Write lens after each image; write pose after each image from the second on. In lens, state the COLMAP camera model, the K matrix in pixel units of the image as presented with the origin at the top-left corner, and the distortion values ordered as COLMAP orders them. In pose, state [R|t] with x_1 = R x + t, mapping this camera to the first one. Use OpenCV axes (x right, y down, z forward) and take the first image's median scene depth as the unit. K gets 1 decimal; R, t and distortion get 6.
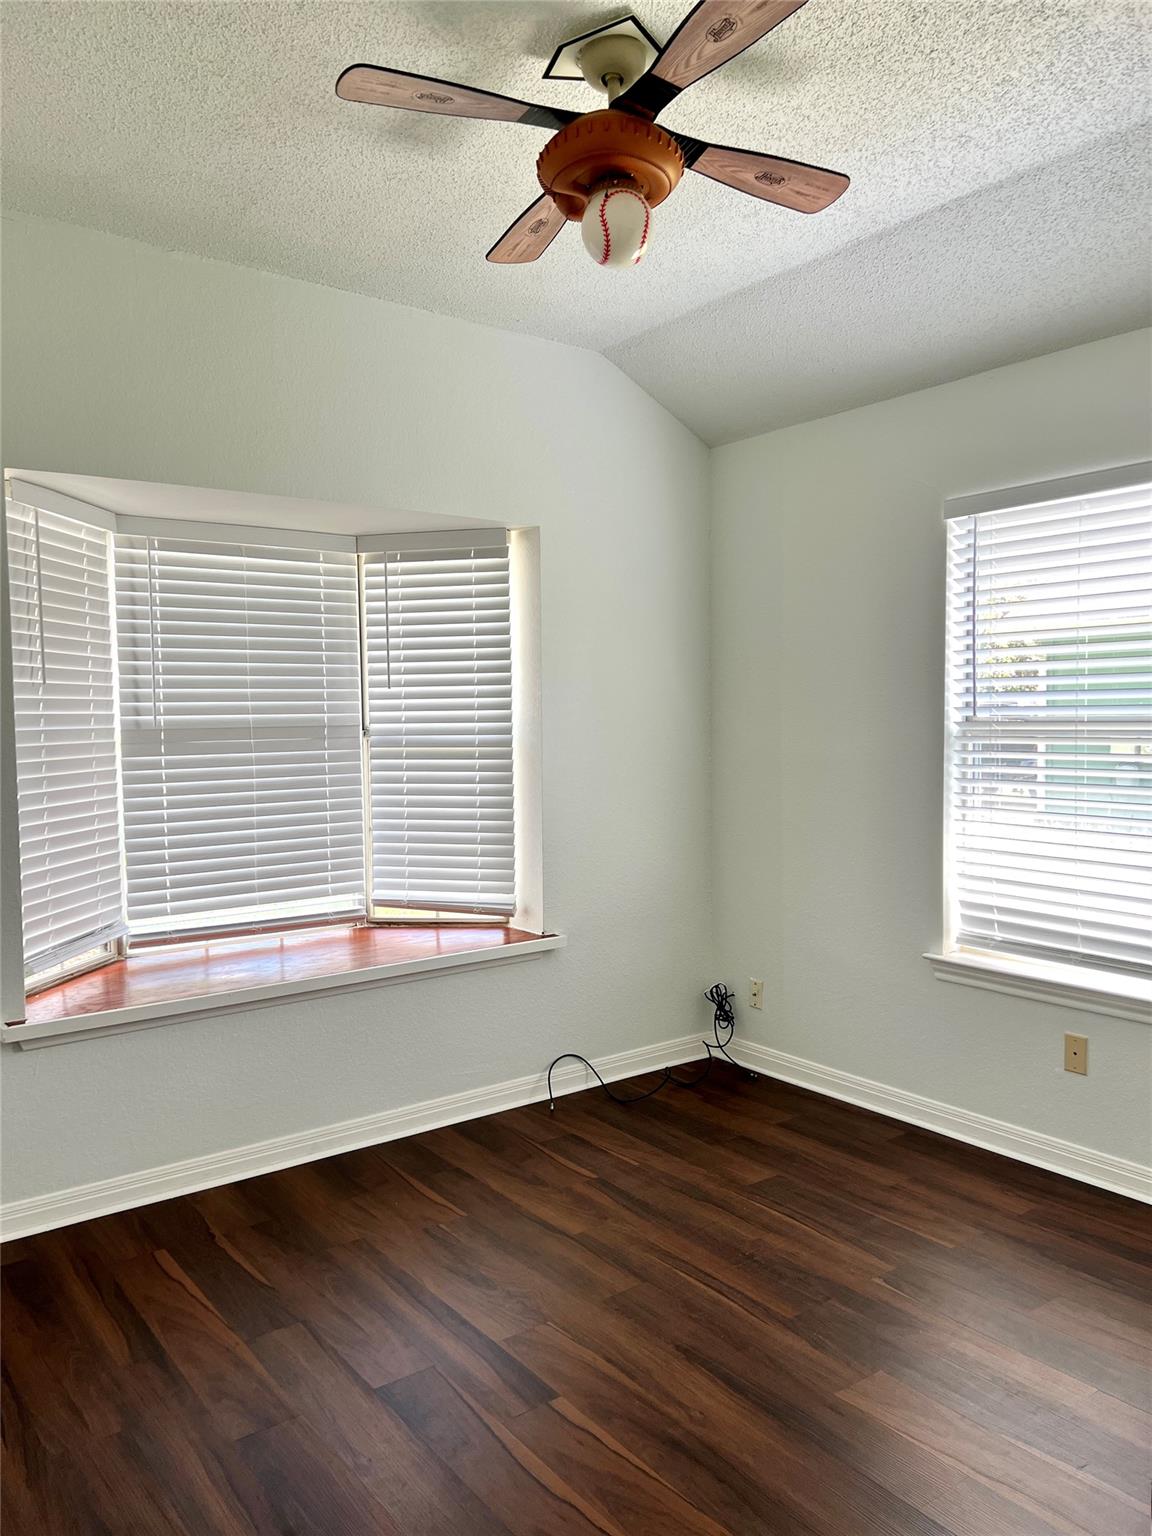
lens RADIAL K [[1159.3, 0, 576.4], [0, 1159.3, 771.3], [0, 0, 1]] dist [0.074720, -0.087005]
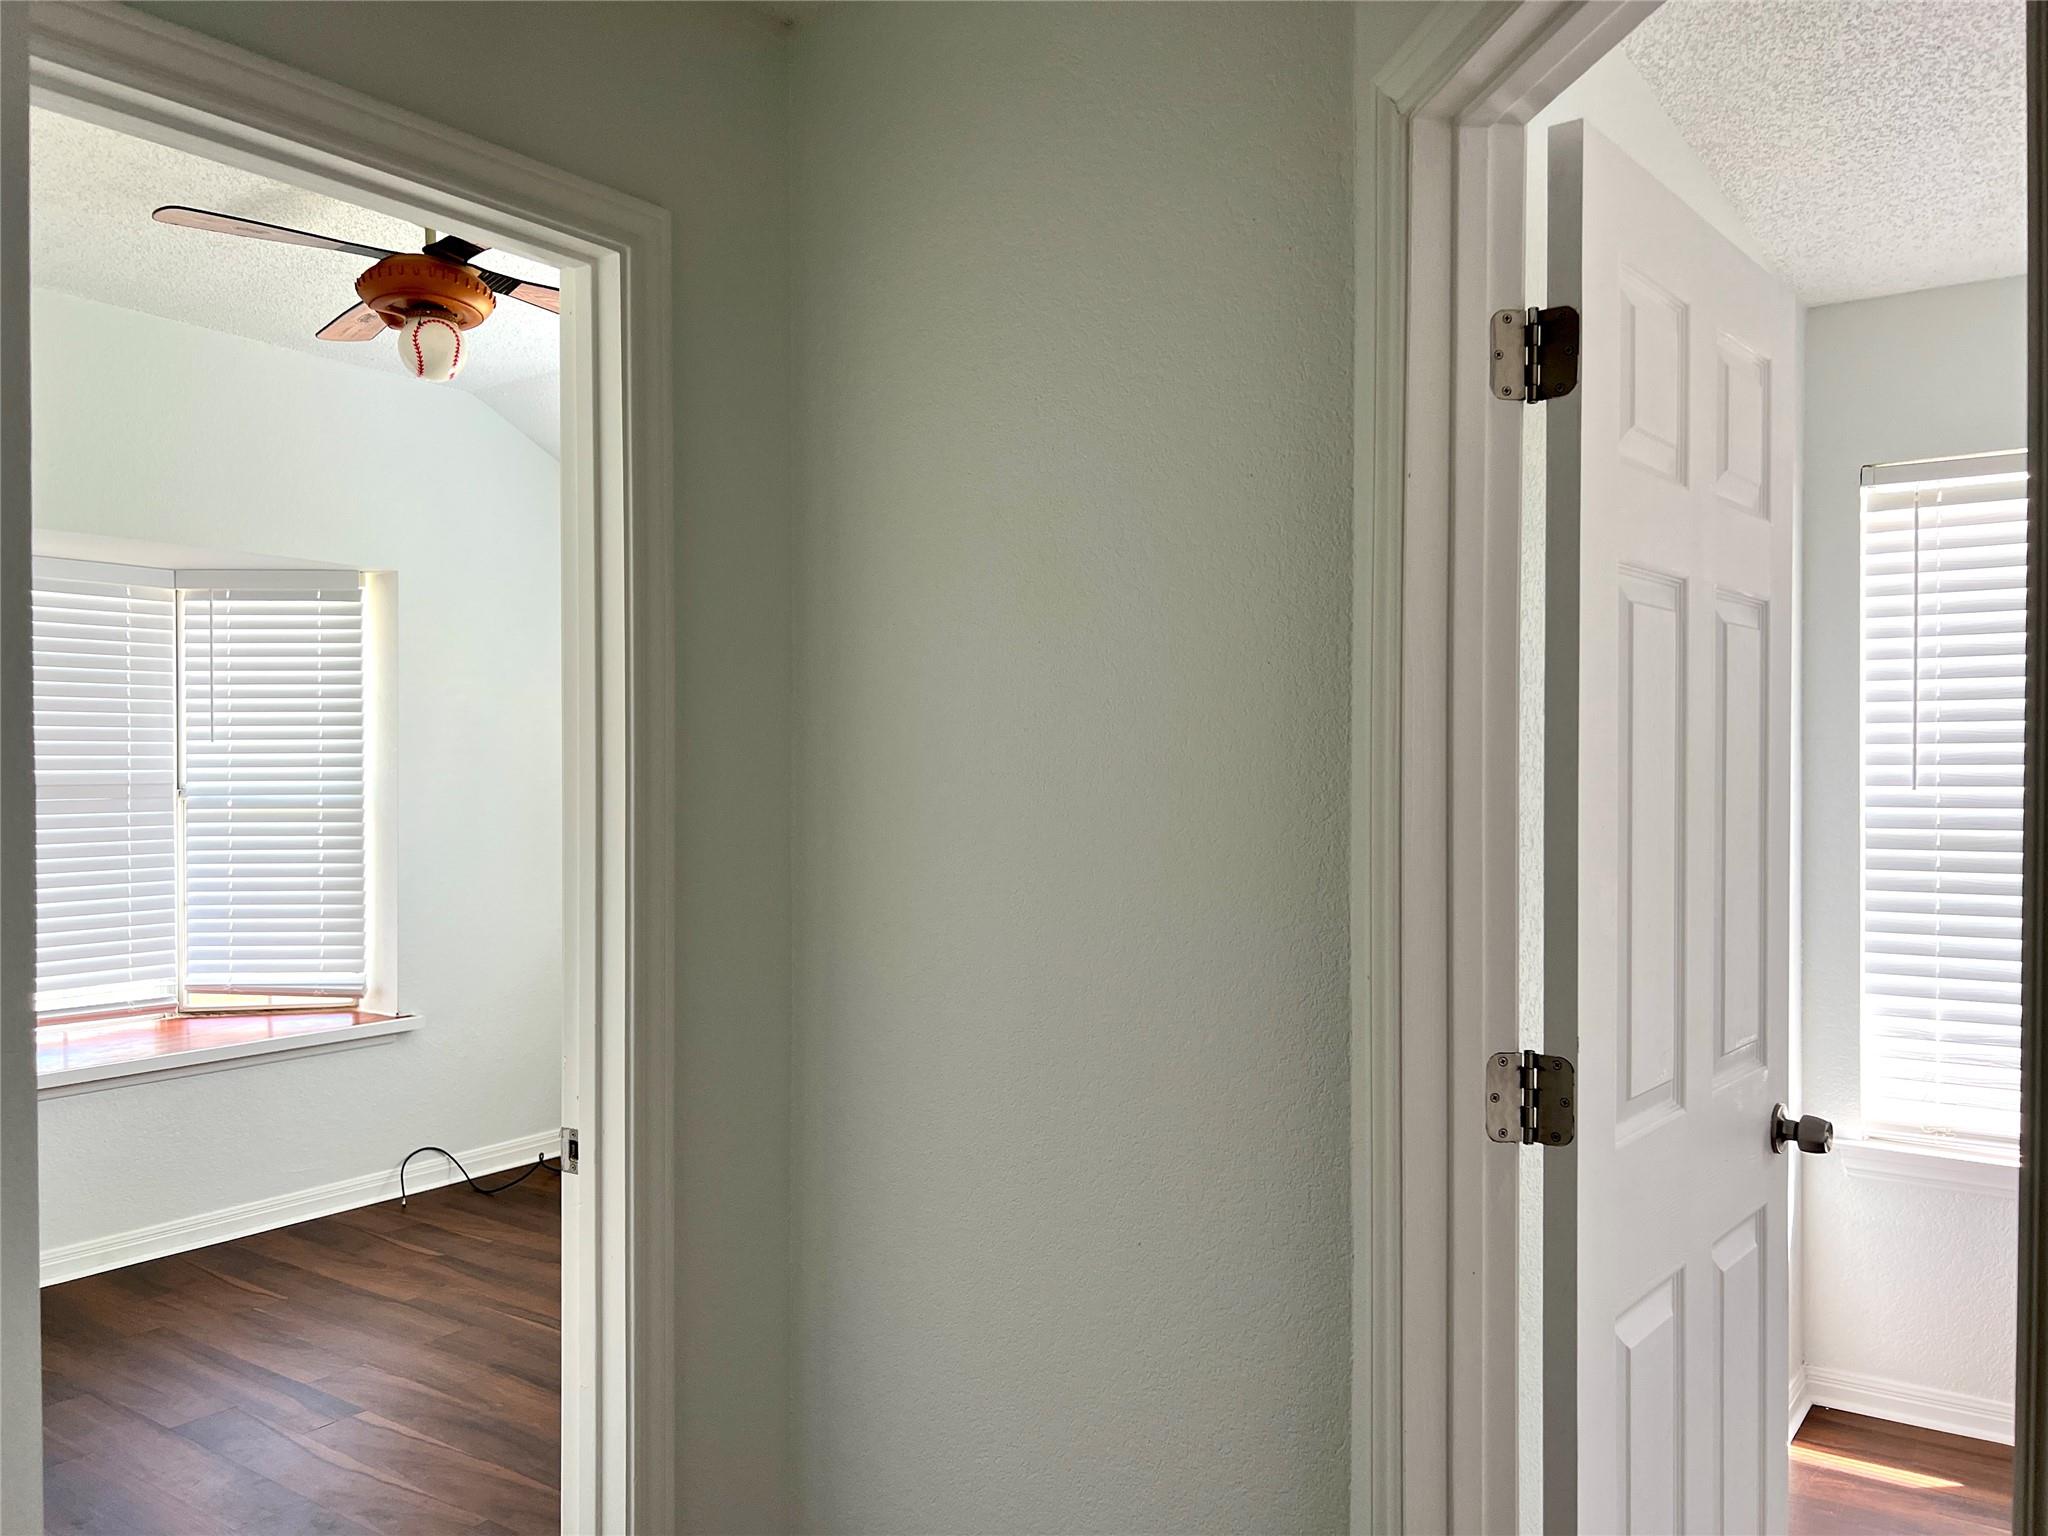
lens RADIAL K [[1418.9, 0, 1028.3], [0, 1418.9, 761.6], [0, 0, 1]] dist [-0.006936, -0.018582]
pose [[0.938531, 0.010238, 0.345044, 0.051264], [0.009627, 0.998395, -0.055809, 0.009617], [-0.345062, 0.055700, 0.936926, -0.219238]]
